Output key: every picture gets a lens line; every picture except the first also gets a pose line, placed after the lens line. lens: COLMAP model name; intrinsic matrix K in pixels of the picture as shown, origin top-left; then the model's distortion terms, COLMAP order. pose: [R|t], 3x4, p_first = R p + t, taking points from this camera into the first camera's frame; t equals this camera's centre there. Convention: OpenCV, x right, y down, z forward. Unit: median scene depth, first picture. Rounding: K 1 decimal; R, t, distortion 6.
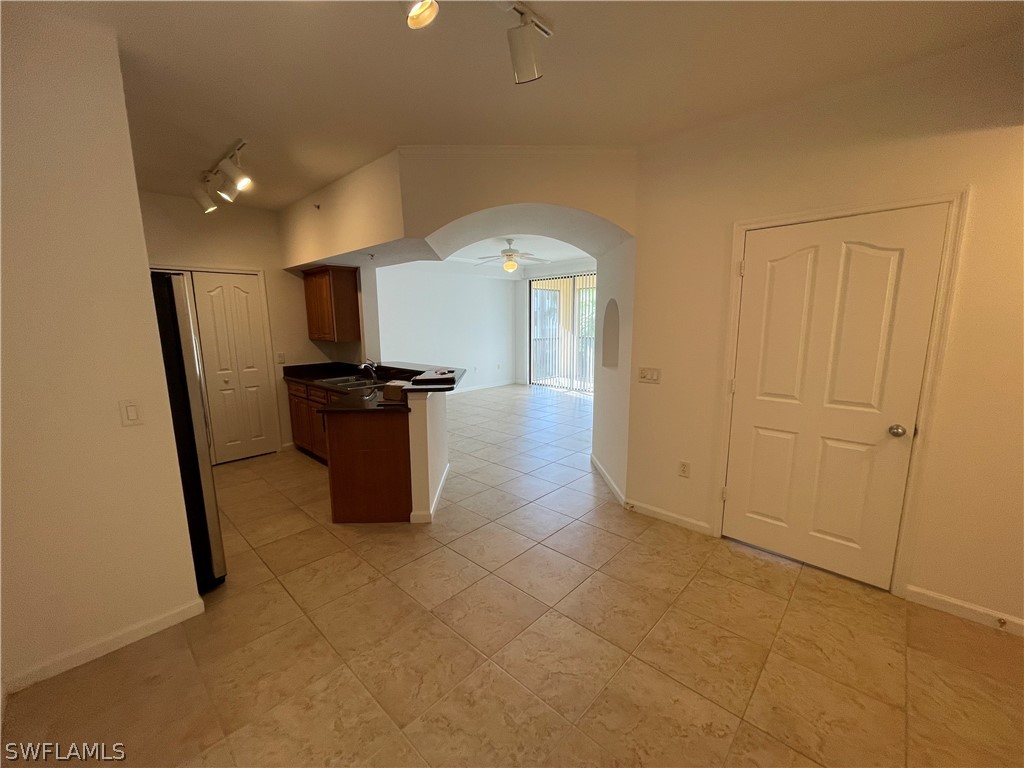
lens RADIAL K [[414.7, 0, 510.2], [0, 414.7, 384.0], [0, 0, 1]] dist [-0.001371, 0.000691]
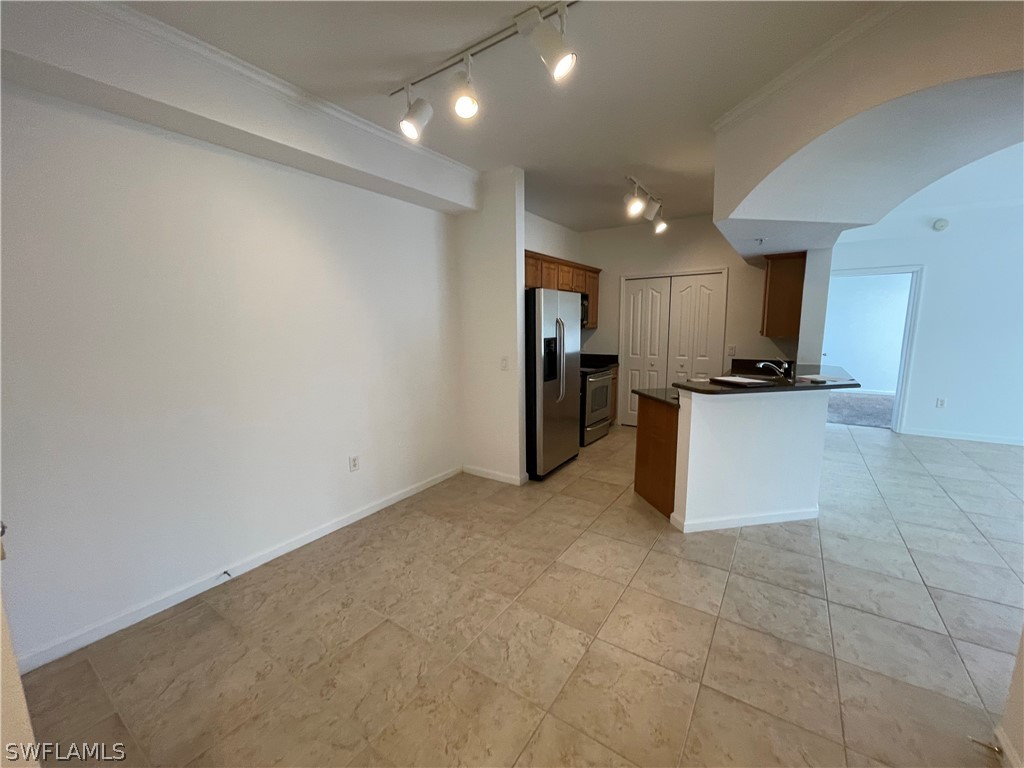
lens RADIAL K [[414.7, 0, 507.5], [0, 414.7, 385.9], [0, 0, 1]] dist [-0.001371, 0.000691]
pose [[0.155385, 0.156927, -0.975310, 0.421316], [-0.142608, 0.980523, 0.135046, -0.038666], [0.977506, 0.118103, 0.174738, 0.298065]]
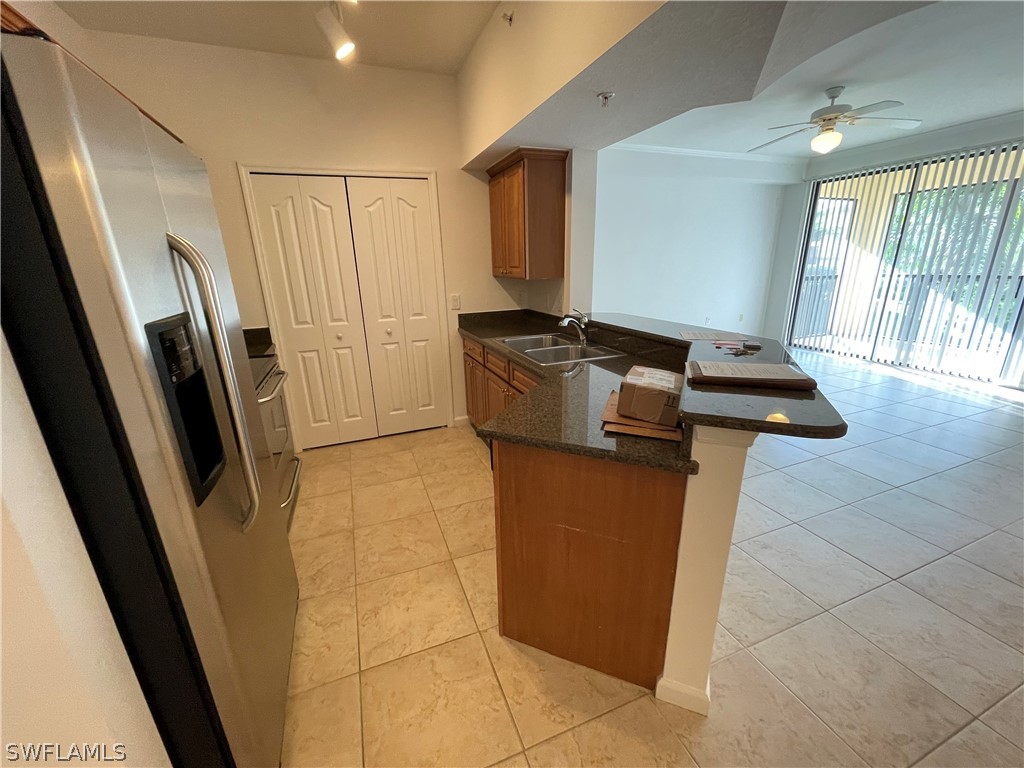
lens RADIAL K [[414.7, 0, 508.3], [0, 414.7, 386.4], [0, 0, 1]] dist [-0.001371, 0.000691]
pose [[0.902128, 0.113102, -0.416381, -0.166011], [-0.050360, 0.986037, 0.158727, -0.040249], [0.428520, -0.122223, 0.895227, 0.406259]]
